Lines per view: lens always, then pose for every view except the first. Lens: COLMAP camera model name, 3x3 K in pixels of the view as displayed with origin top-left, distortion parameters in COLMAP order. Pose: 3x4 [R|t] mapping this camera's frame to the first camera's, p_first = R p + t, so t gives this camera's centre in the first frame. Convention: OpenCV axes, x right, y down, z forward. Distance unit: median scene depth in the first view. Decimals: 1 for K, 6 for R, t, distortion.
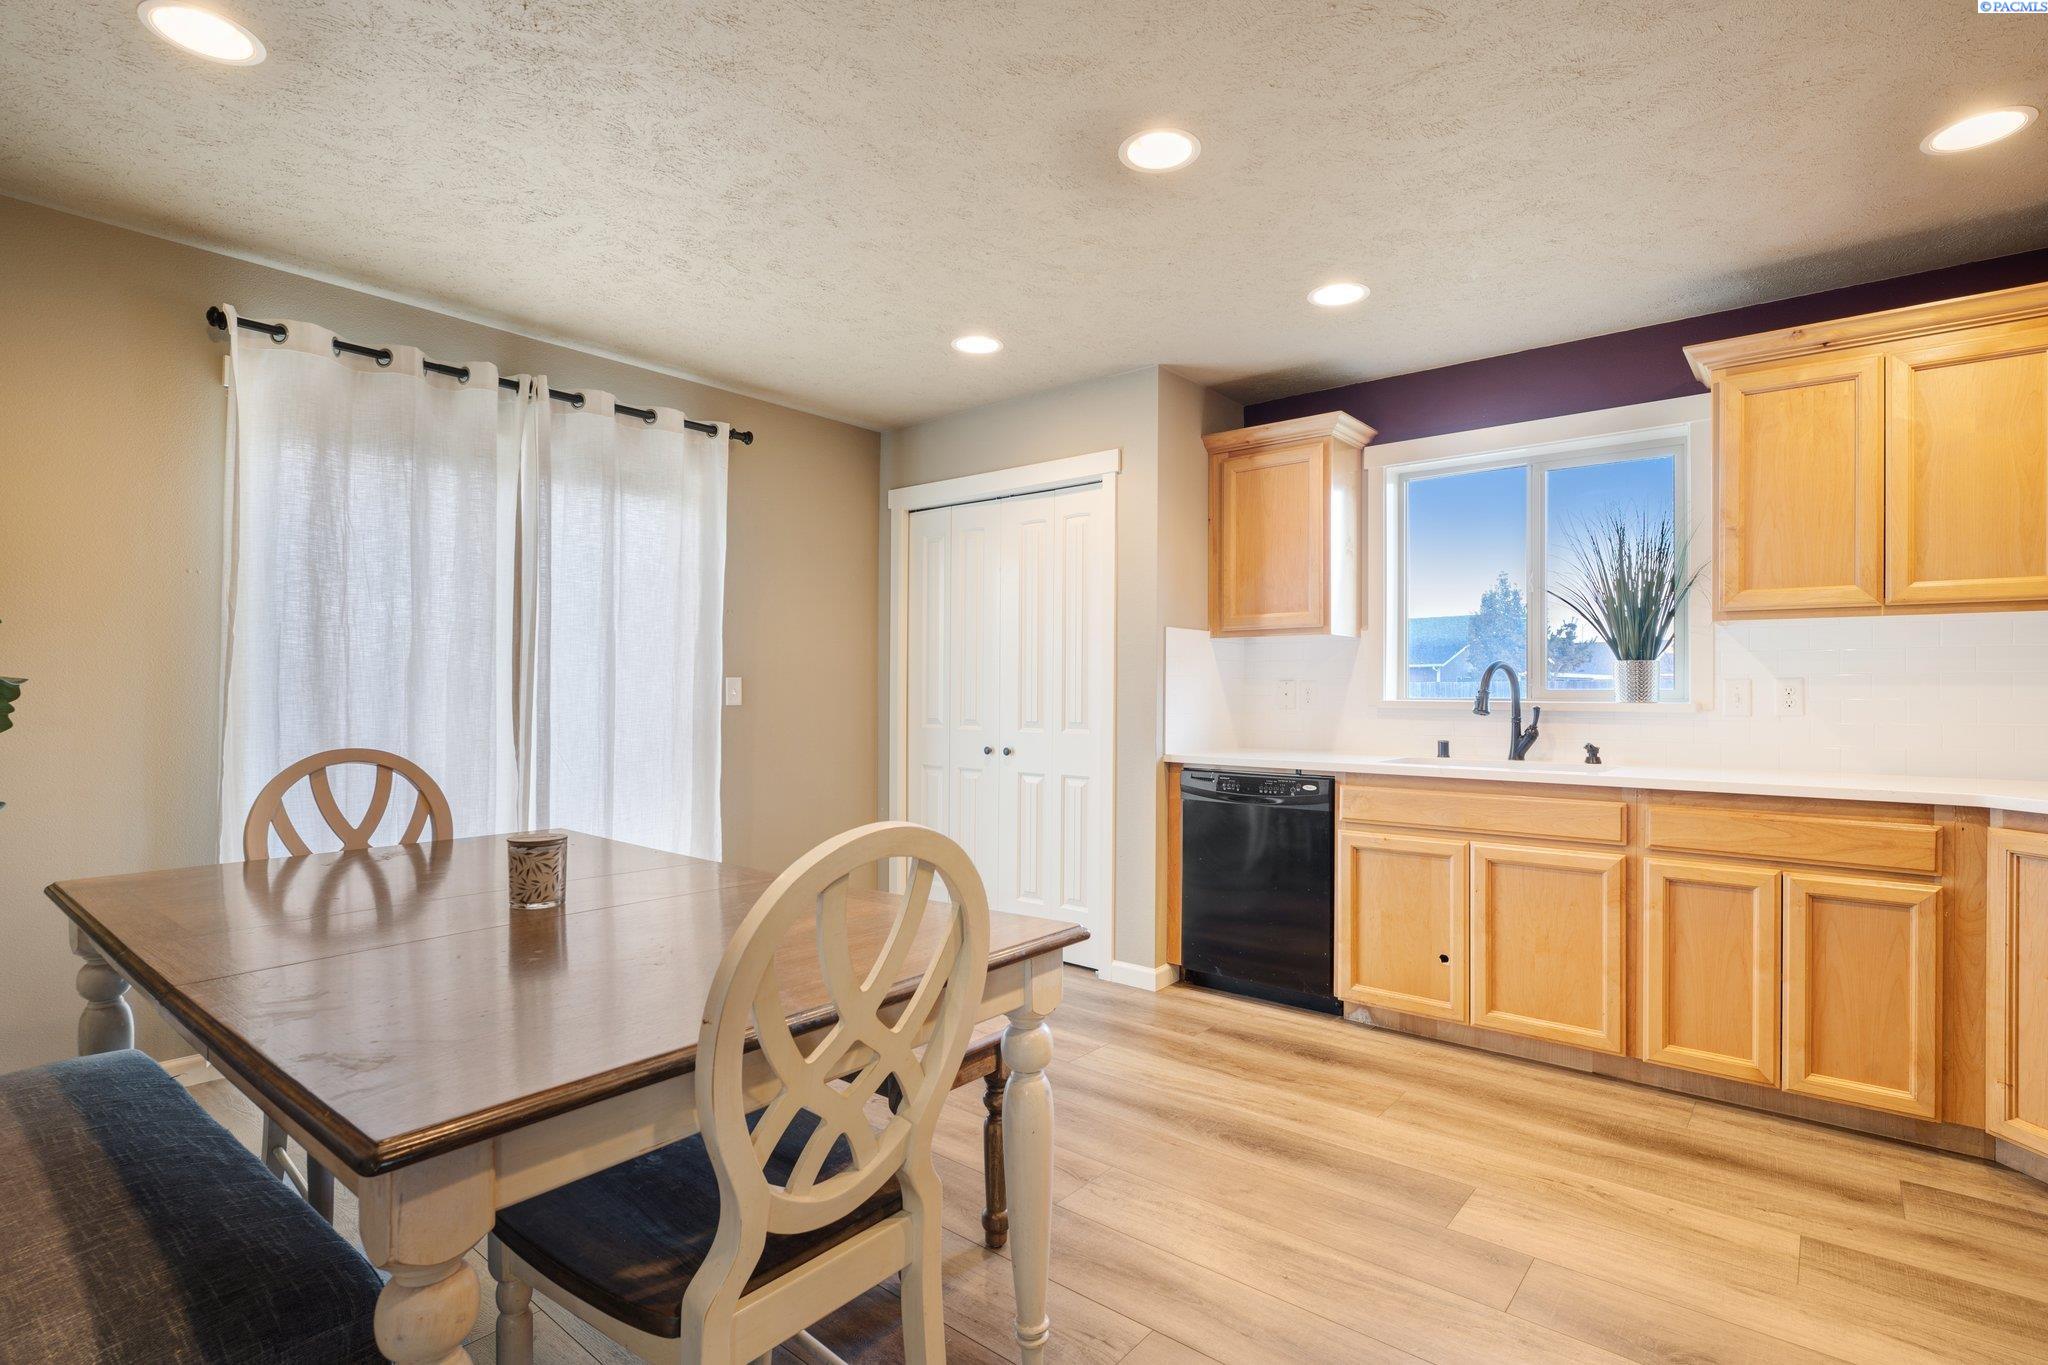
lens RADIAL K [[978.2, 0, 1031.6], [0, 978.2, 691.3], [0, 0, 1]] dist [-0.020927, 0.000925]
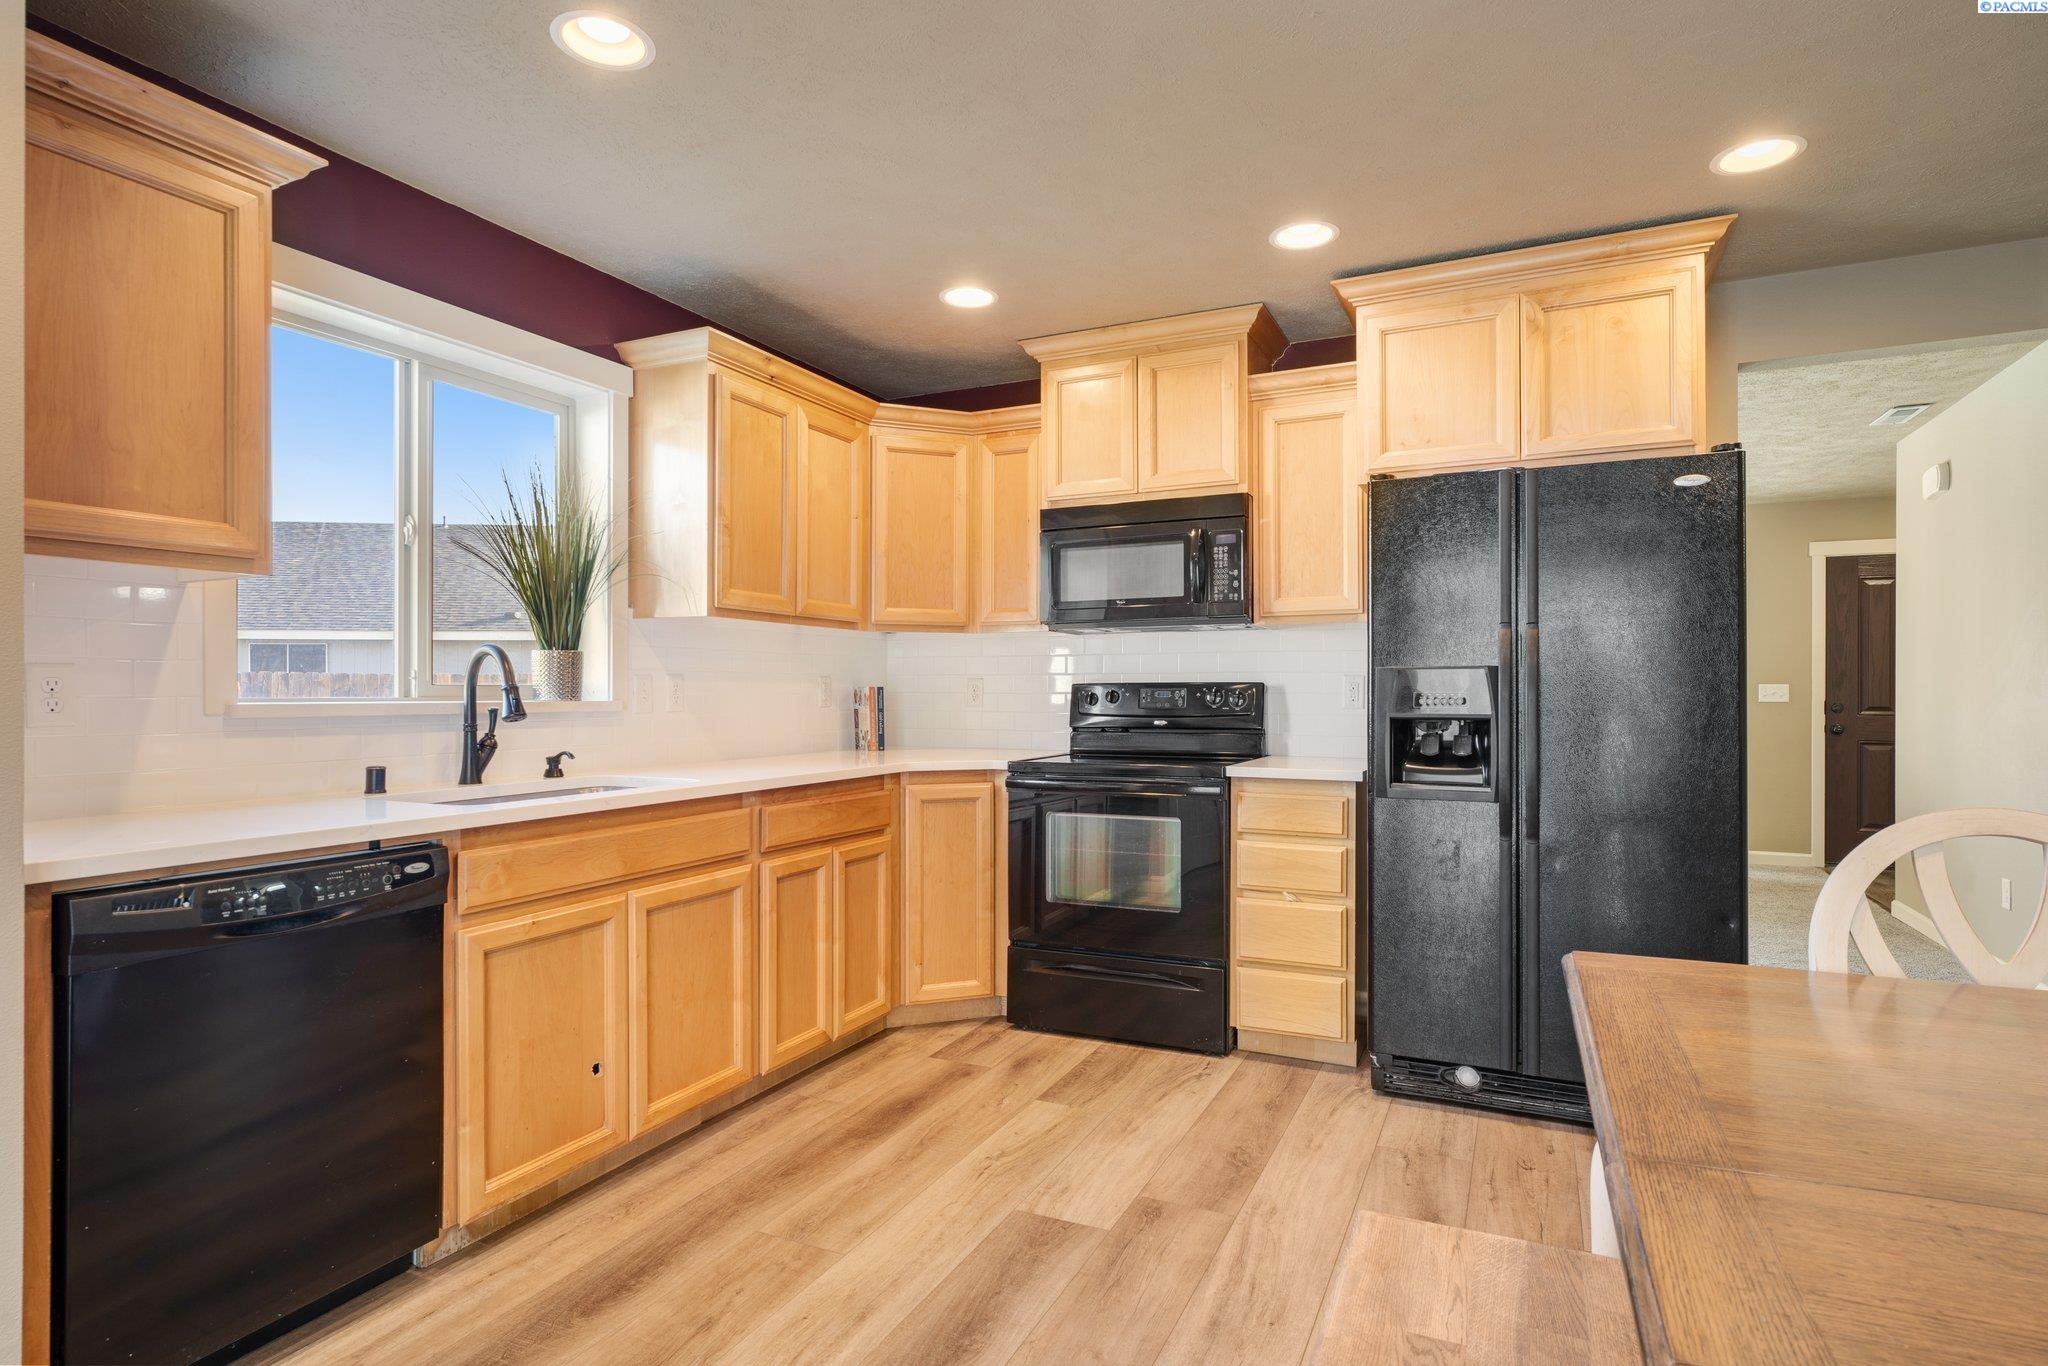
lens RADIAL K [[1063.9, 0, 1036.3], [0, 1063.9, 692.0], [0, 0, 1]] dist [-0.006077, -0.000042]
pose [[-0.255499, -0.007493, 0.966780, -0.456979], [-0.003325, 0.999971, 0.006872, -0.004307], [-0.966804, -0.001459, -0.255517, 1.026528]]
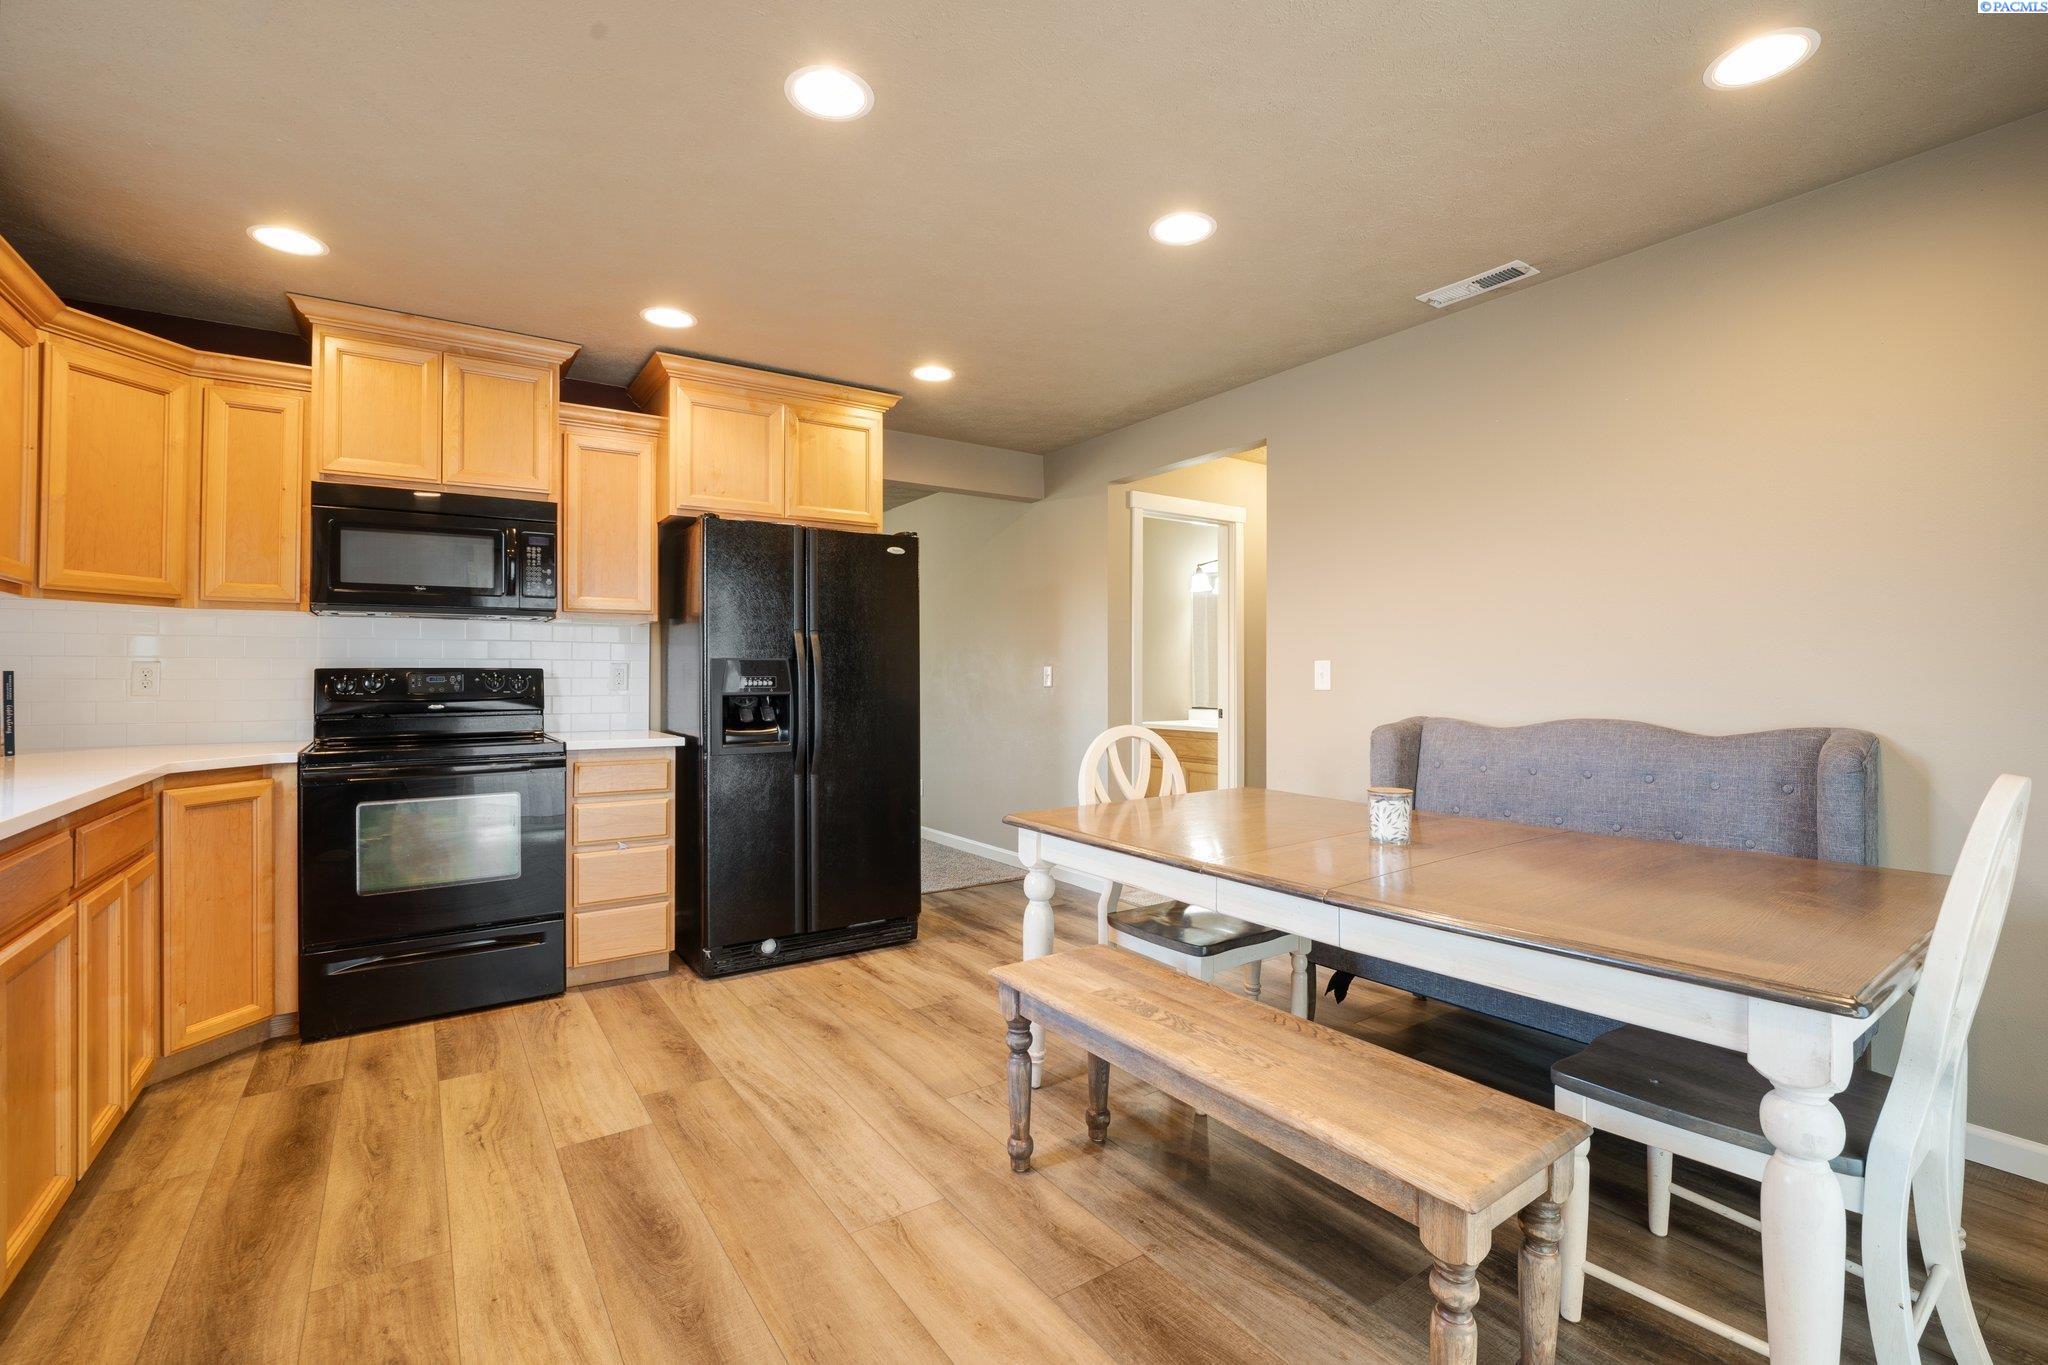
lens RADIAL K [[896.2, 0, 1026.2], [0, 896.2, 671.7], [0, 0, 1]] dist [-0.017350, 0.000316]
pose [[-0.963202, -0.003440, 0.268756, -0.234387], [-0.005126, 0.999971, -0.005573, -0.000029], [-0.268729, -0.006746, -0.963192, 1.471970]]
